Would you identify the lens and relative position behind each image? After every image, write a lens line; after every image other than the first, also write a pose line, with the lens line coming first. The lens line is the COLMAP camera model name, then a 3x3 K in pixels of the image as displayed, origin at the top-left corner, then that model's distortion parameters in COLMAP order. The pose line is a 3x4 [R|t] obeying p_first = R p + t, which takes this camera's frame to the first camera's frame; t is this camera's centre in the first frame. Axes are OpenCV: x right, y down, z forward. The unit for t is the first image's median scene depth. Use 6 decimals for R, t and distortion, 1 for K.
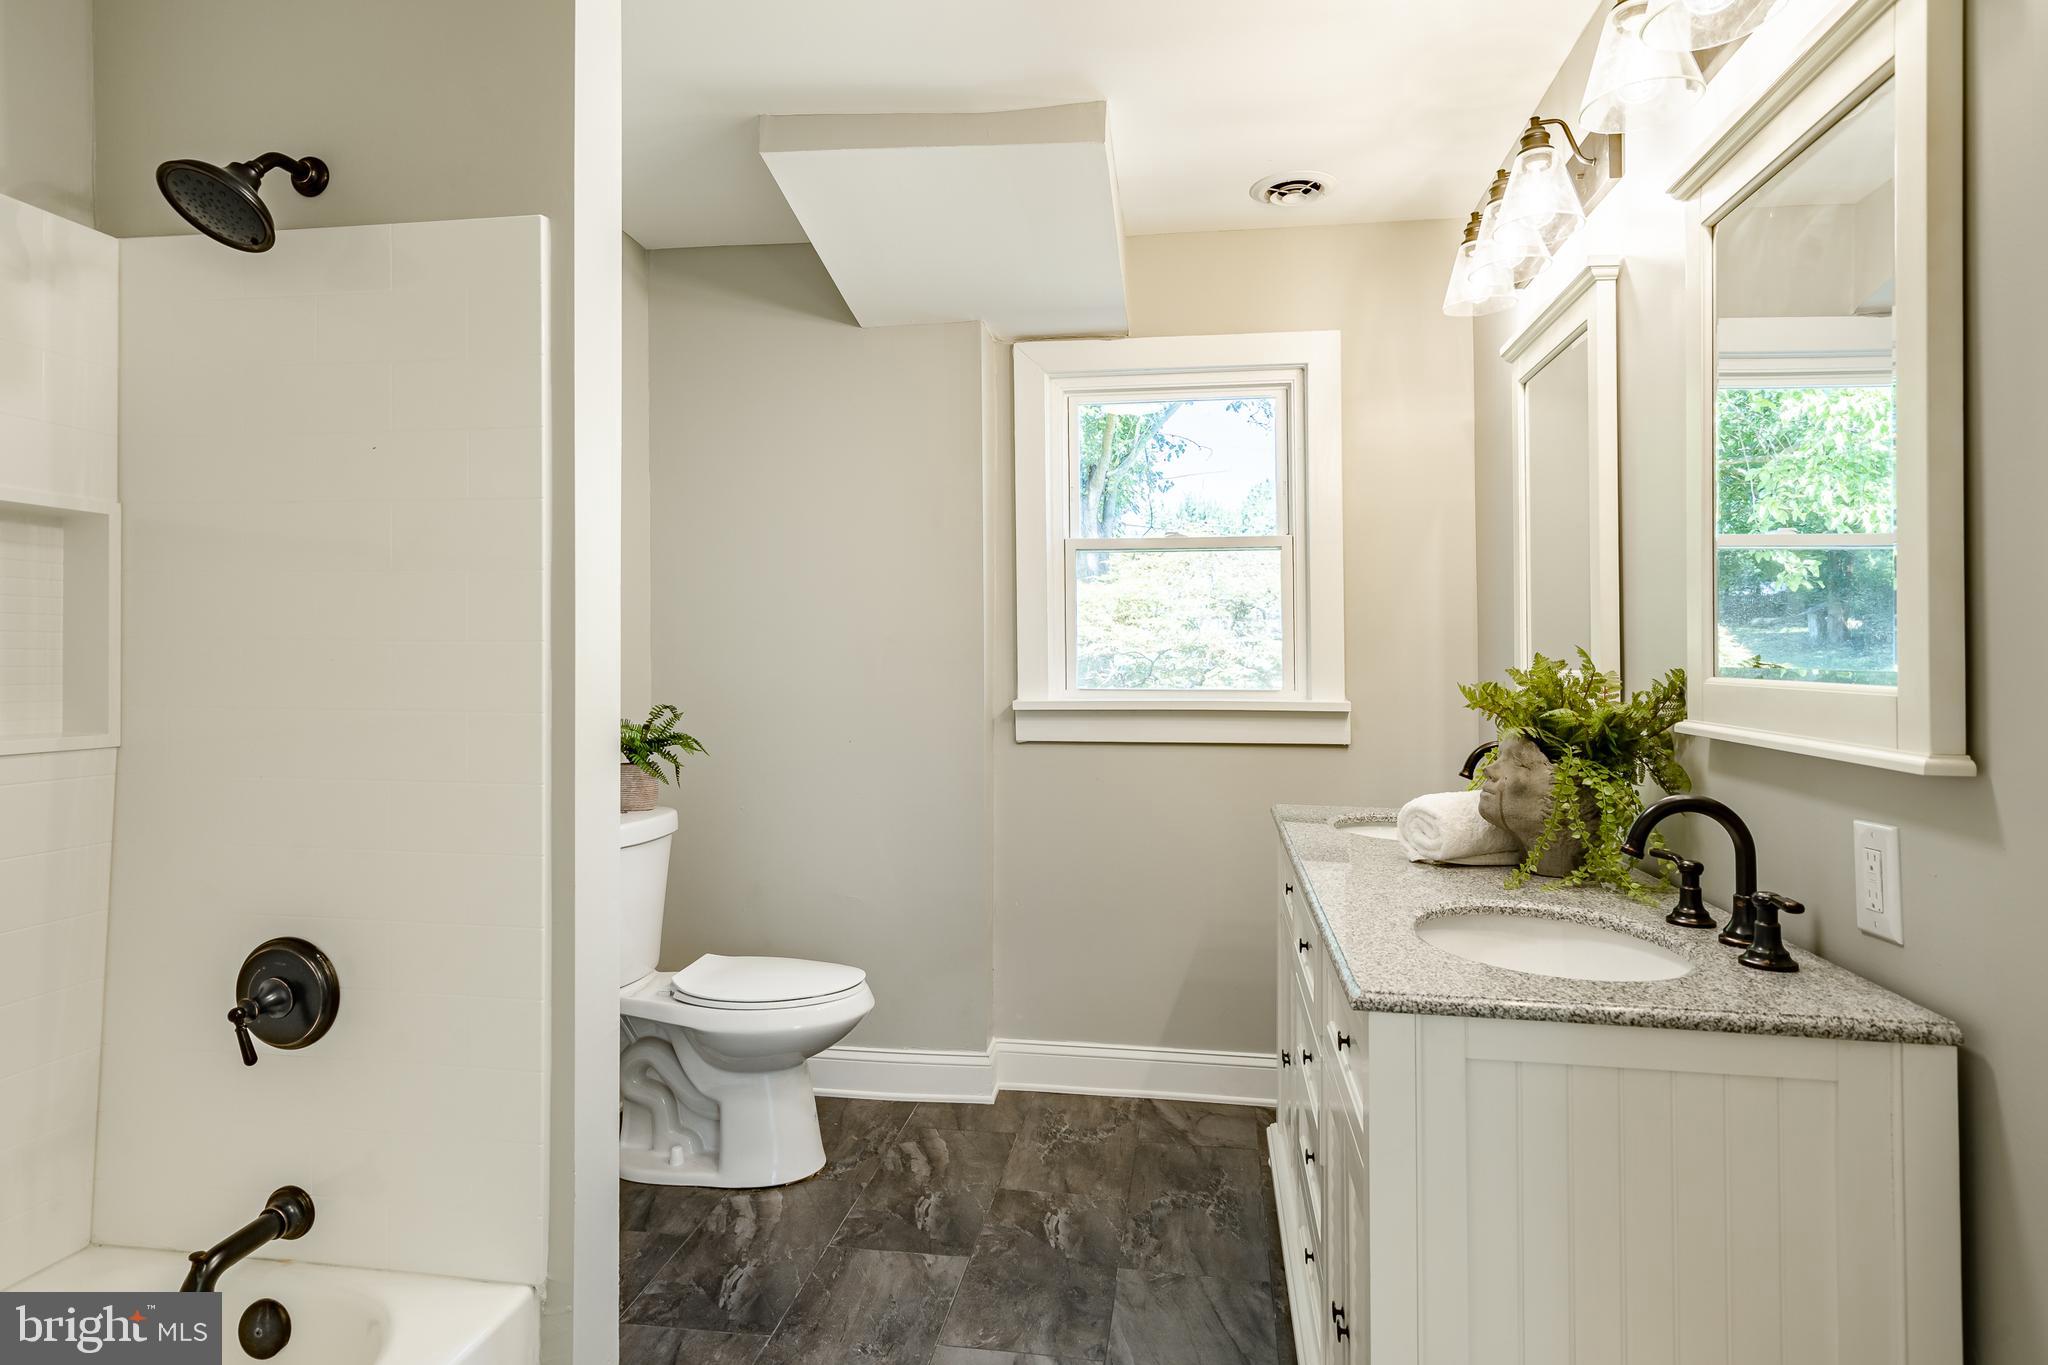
lens RADIAL K [[1144.4, 0, 1020.8], [0, 1144.4, 642.4], [0, 0, 1]] dist [0.005163, 0.000545]
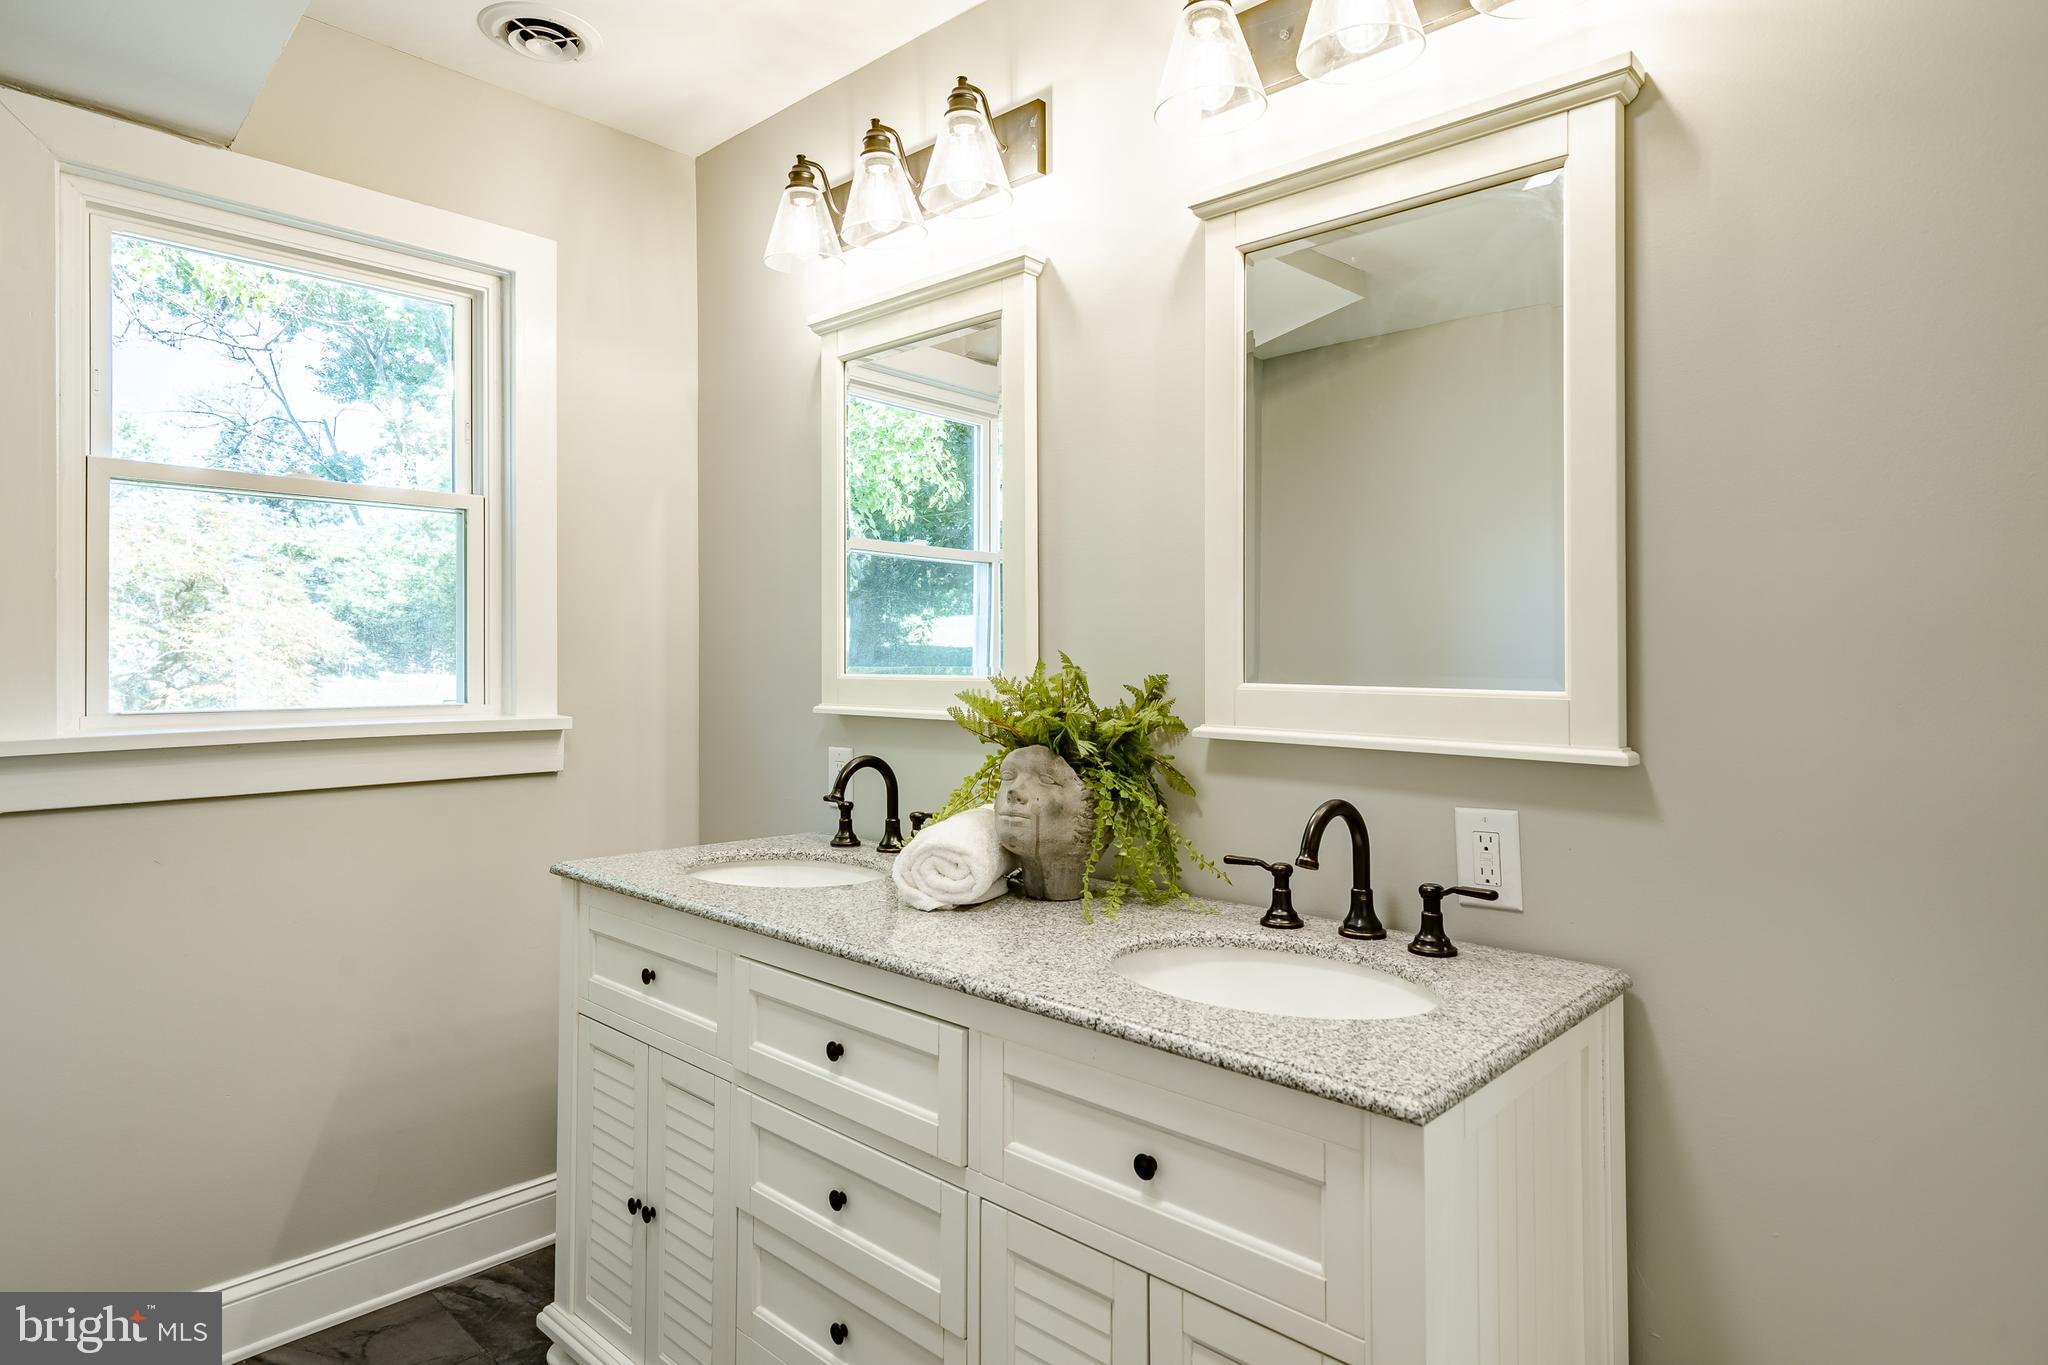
lens RADIAL K [[1189.4, 0, 1022.1], [0, 1189.4, 626.1], [0, 0, 1]] dist [0.005561, 0.001598]
pose [[0.569489, 0.021229, 0.821725, -0.333980], [-0.012877, 0.999774, -0.016904, -0.000577], [-0.821898, -0.000955, 0.569634, 0.458256]]
